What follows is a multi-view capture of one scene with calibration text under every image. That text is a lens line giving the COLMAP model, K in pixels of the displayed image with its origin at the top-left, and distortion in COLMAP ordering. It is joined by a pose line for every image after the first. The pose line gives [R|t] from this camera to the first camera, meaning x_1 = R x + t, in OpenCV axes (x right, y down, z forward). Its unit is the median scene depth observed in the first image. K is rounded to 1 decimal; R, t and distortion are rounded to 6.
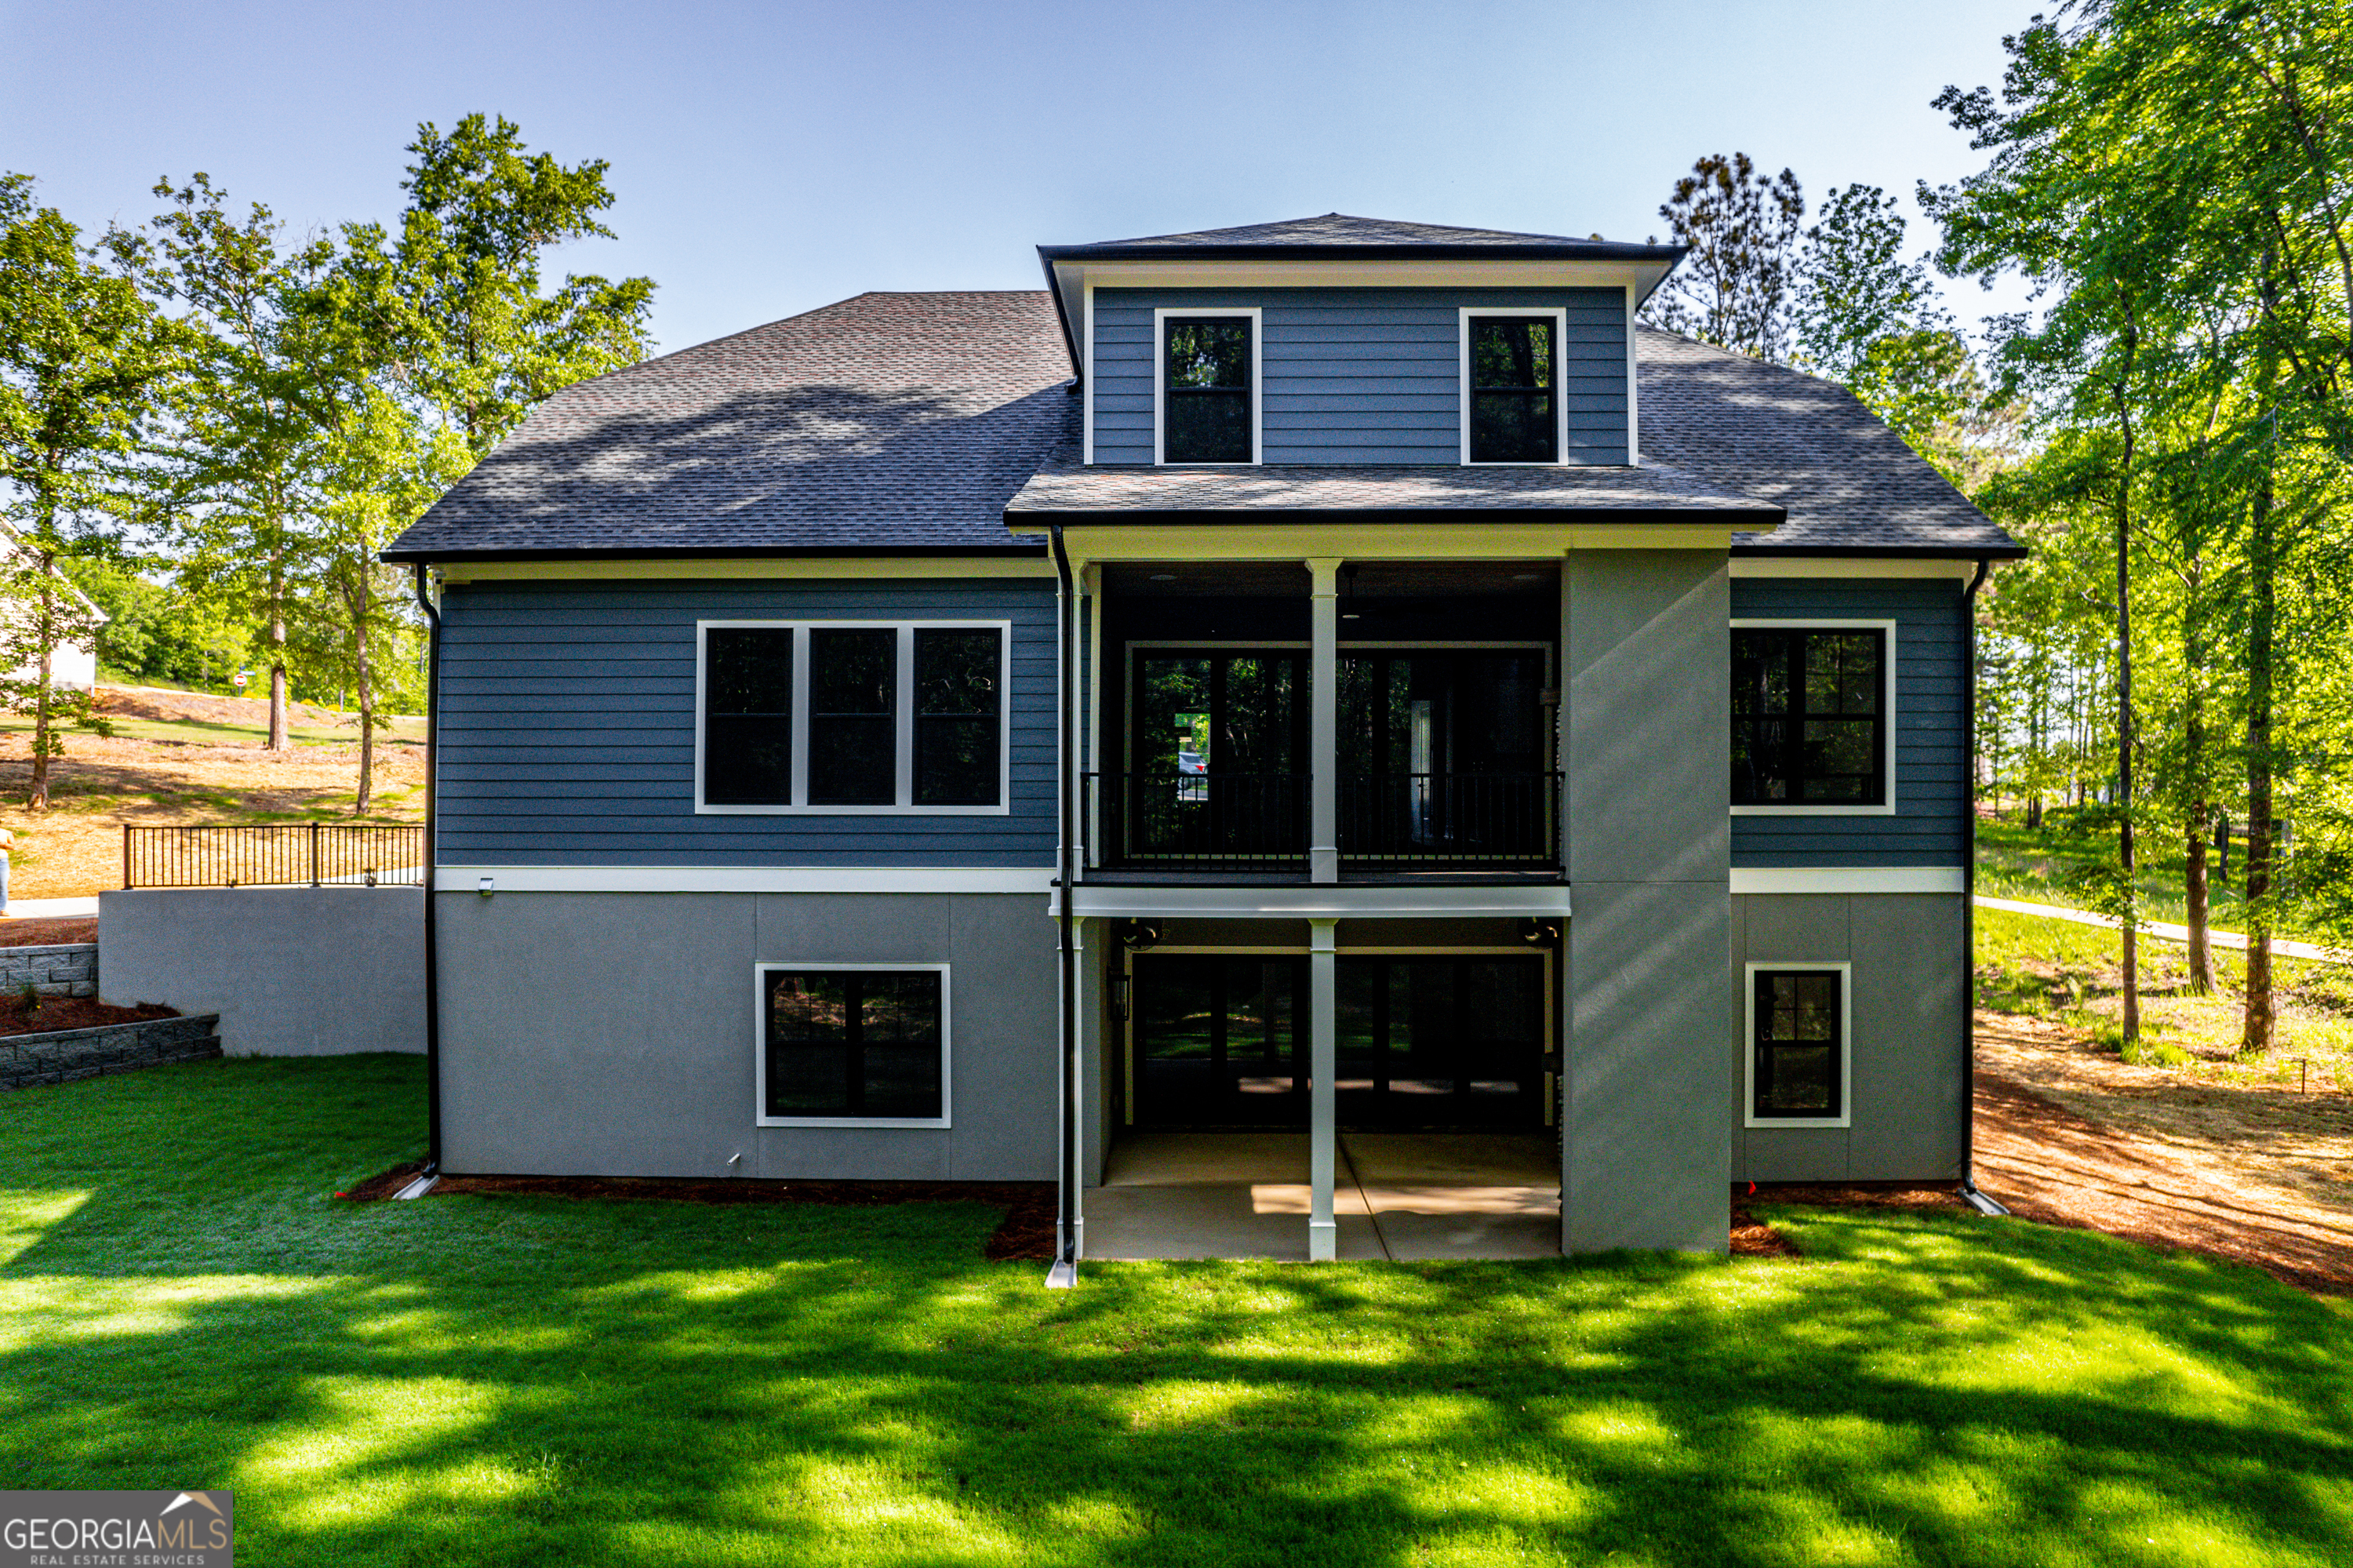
lens RADIAL K [[1494.2, 0, 1177.6], [0, 1494.2, 791.6], [0, 0, 1]] dist [-0.056698, 0.045563]
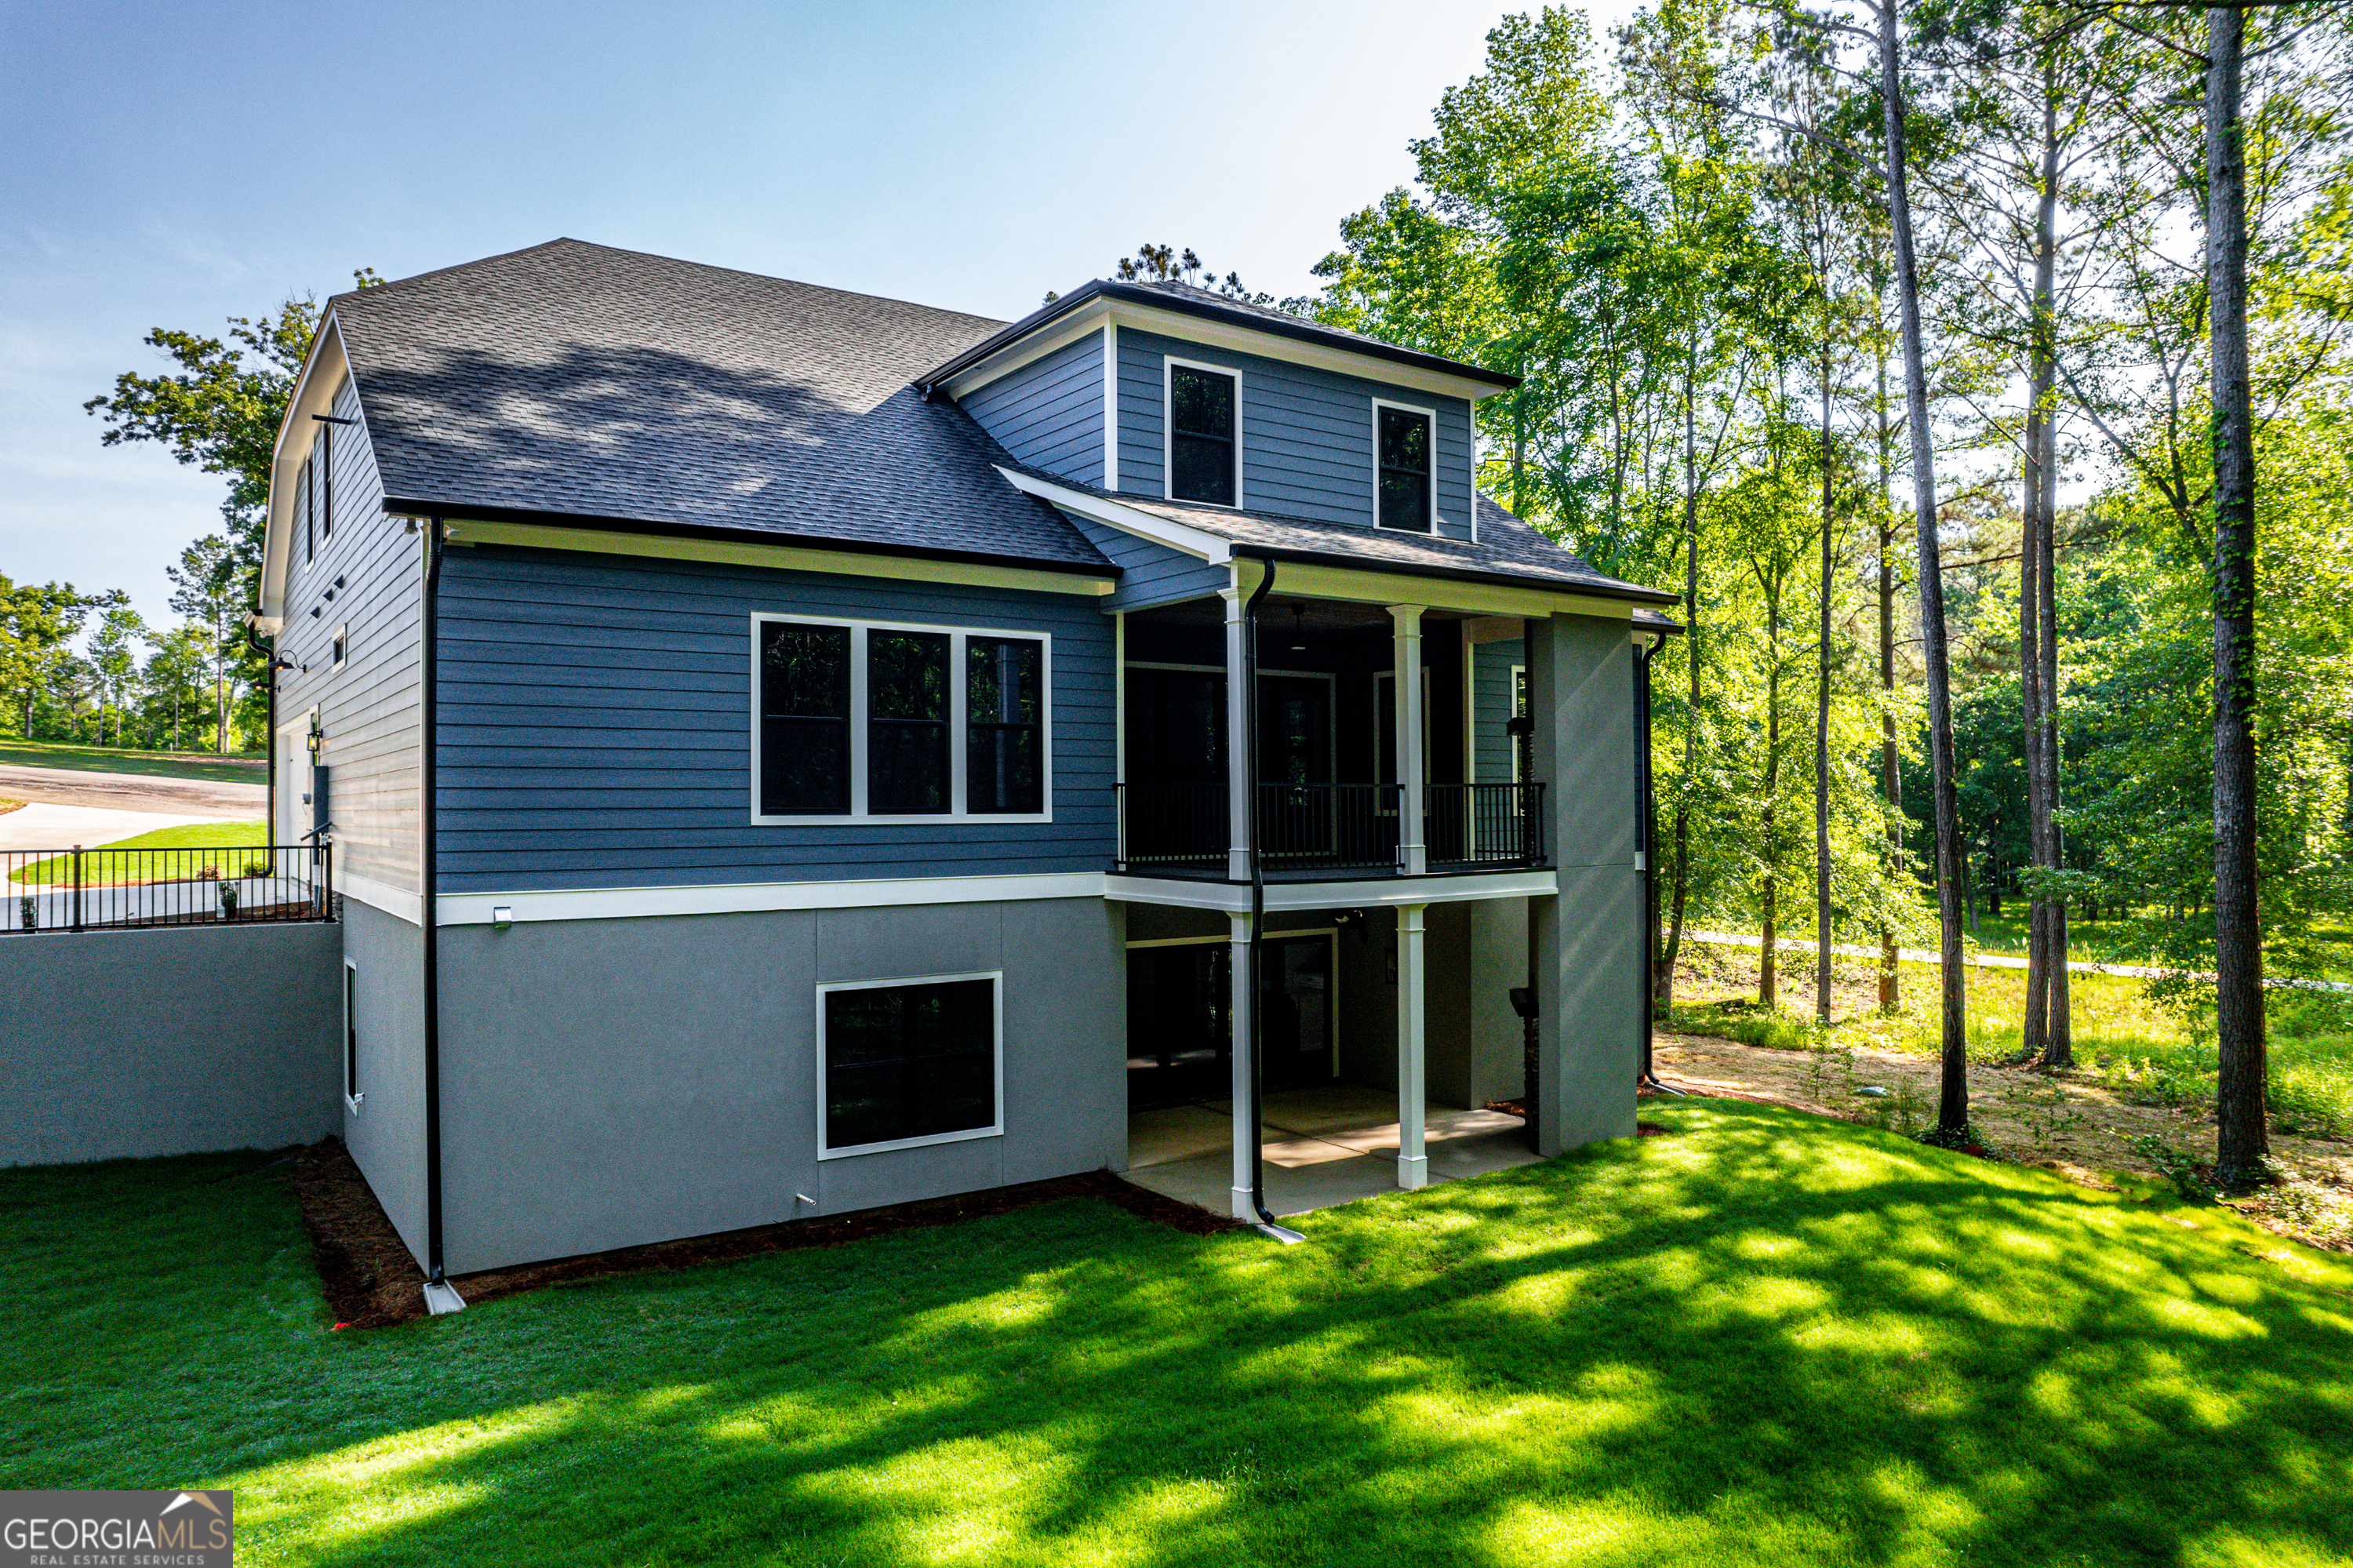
lens RADIAL K [[1494.2, 0, 1164.6], [0, 1494.2, 785.9], [0, 0, 1]] dist [-0.056698, 0.045563]
pose [[0.813644, 0.001538, 0.581361, -0.651005], [0.002268, 0.999980, -0.005819, -0.003368], [-0.581359, 0.006053, 0.813625, 0.116997]]
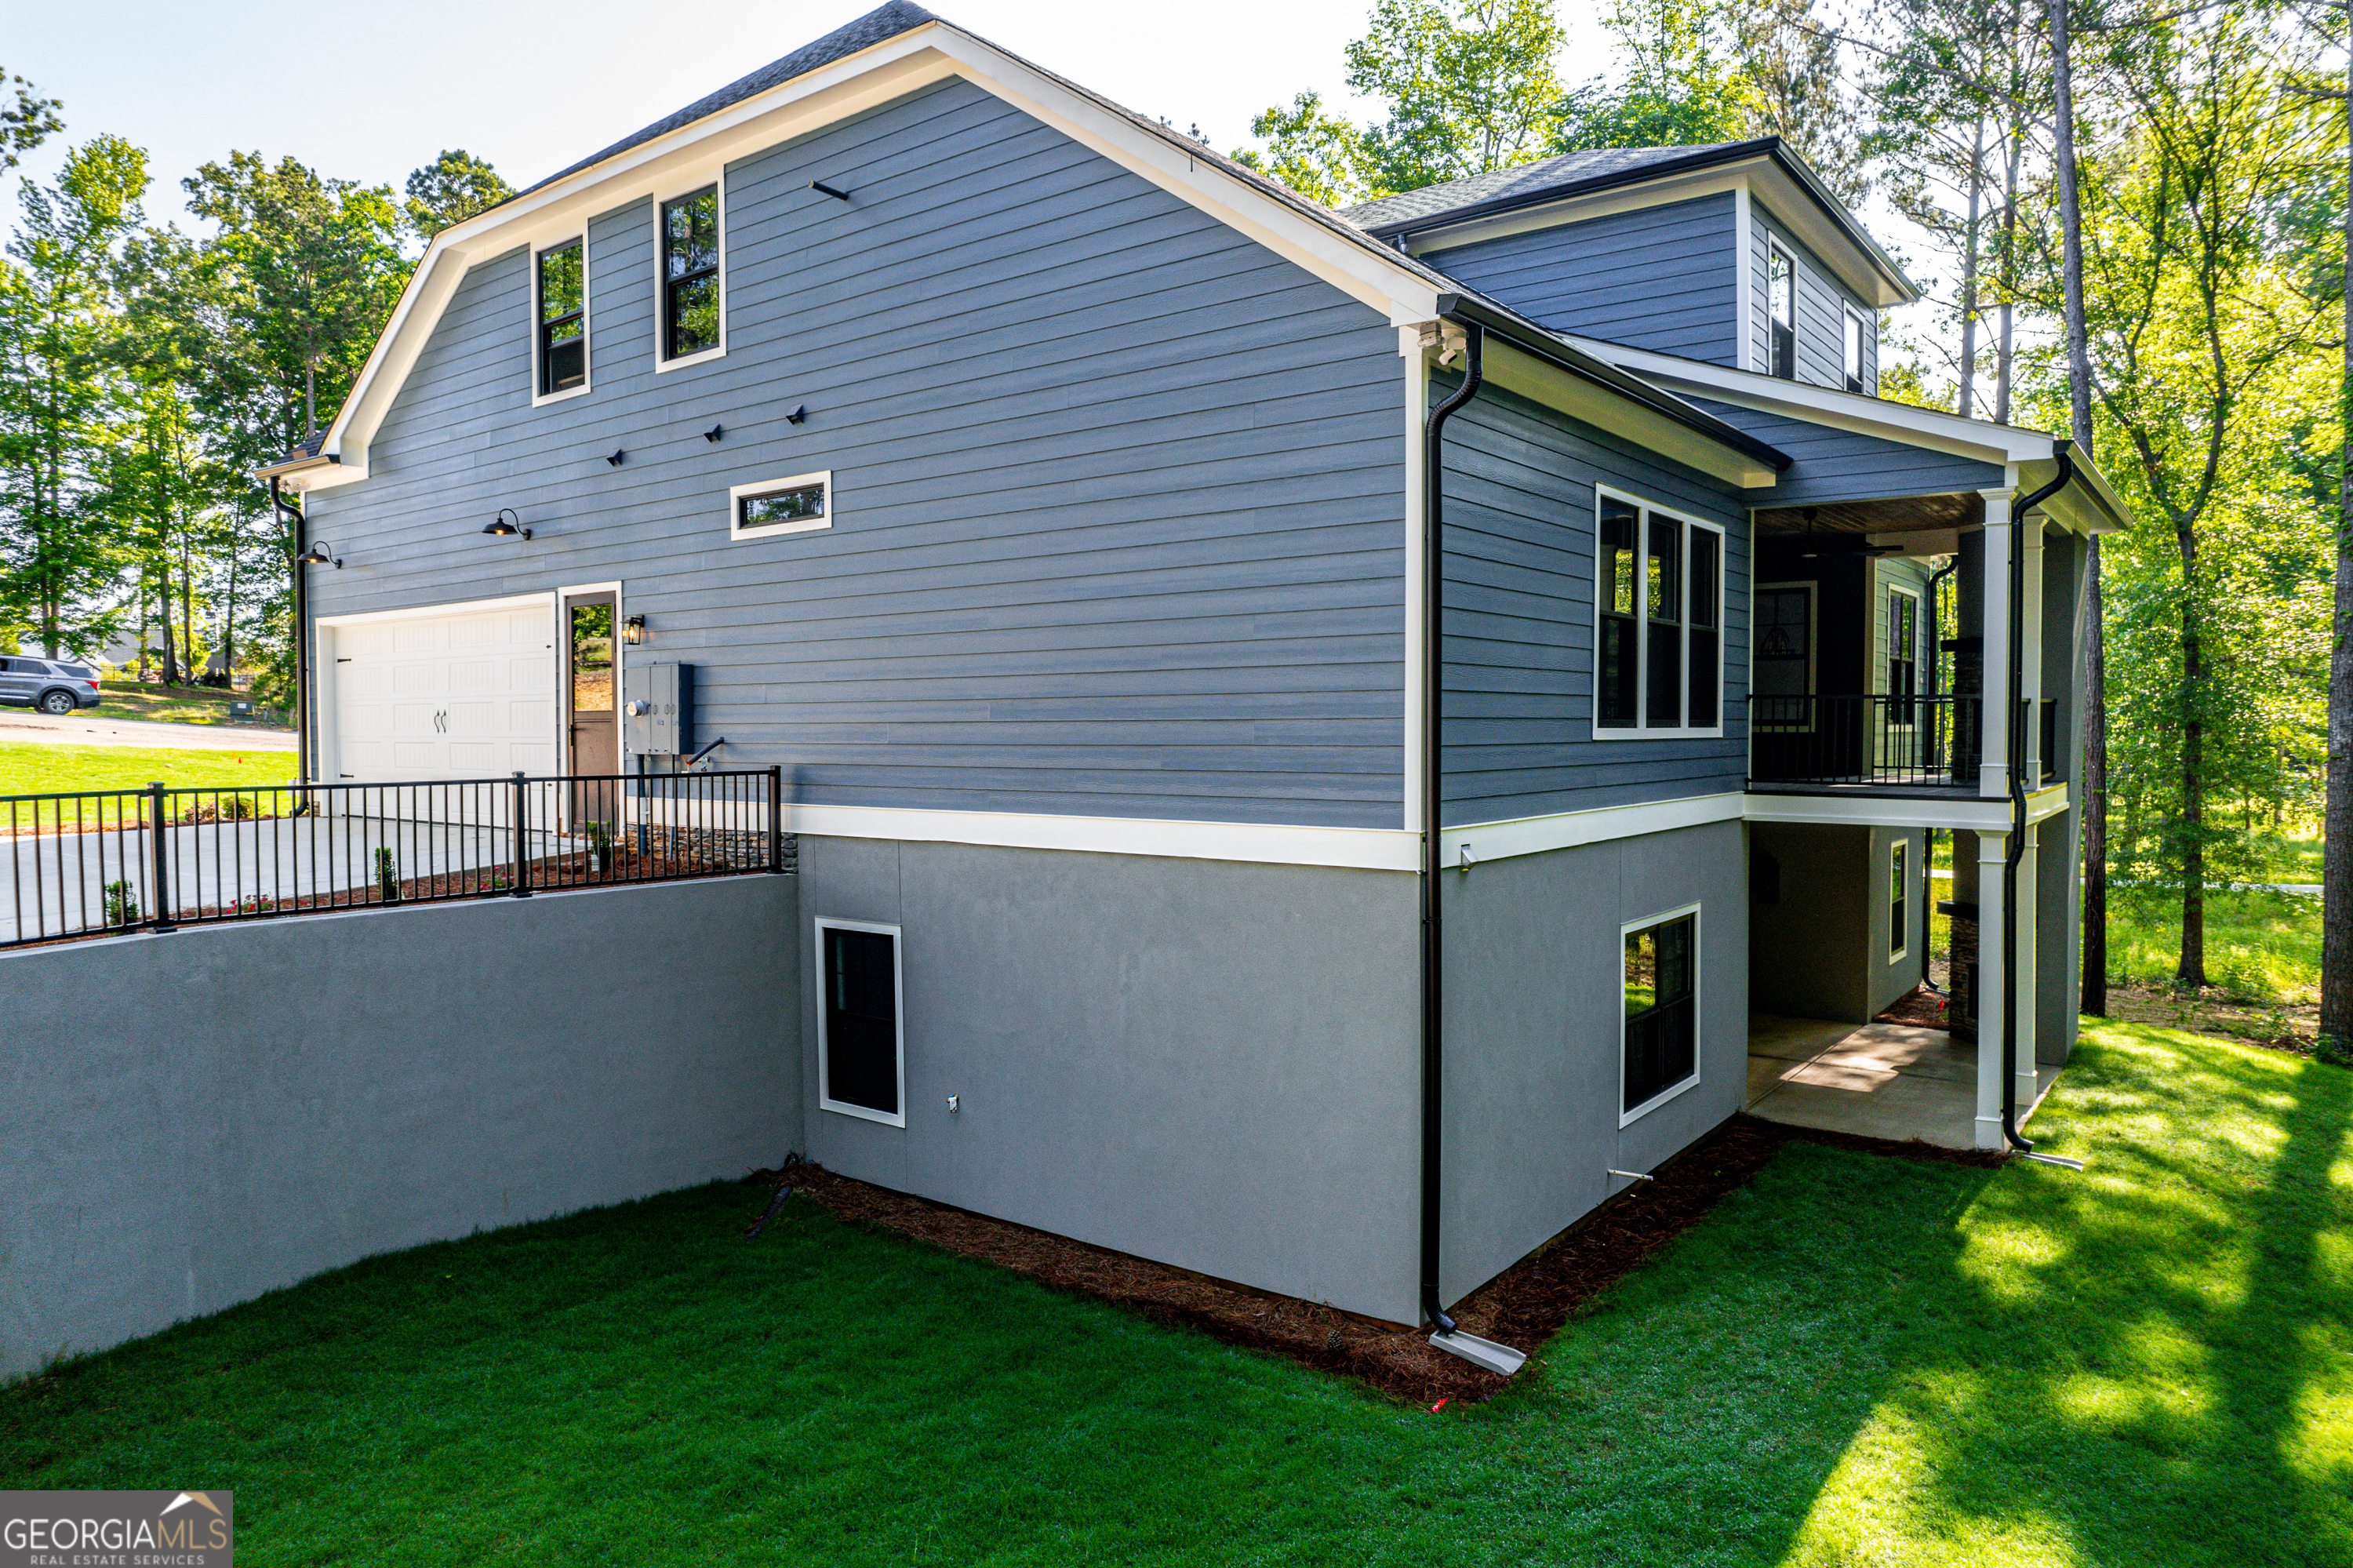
lens RADIAL K [[1494.2, 0, 1199.2], [0, 1494.2, 817.2], [0, 0, 1]] dist [-0.056698, 0.045563]
pose [[0.579765, -0.047015, 0.813426, -1.077330], [0.001625, 0.998399, 0.056548, 0.012696], [-0.814782, -0.031462, 0.578913, 0.726752]]
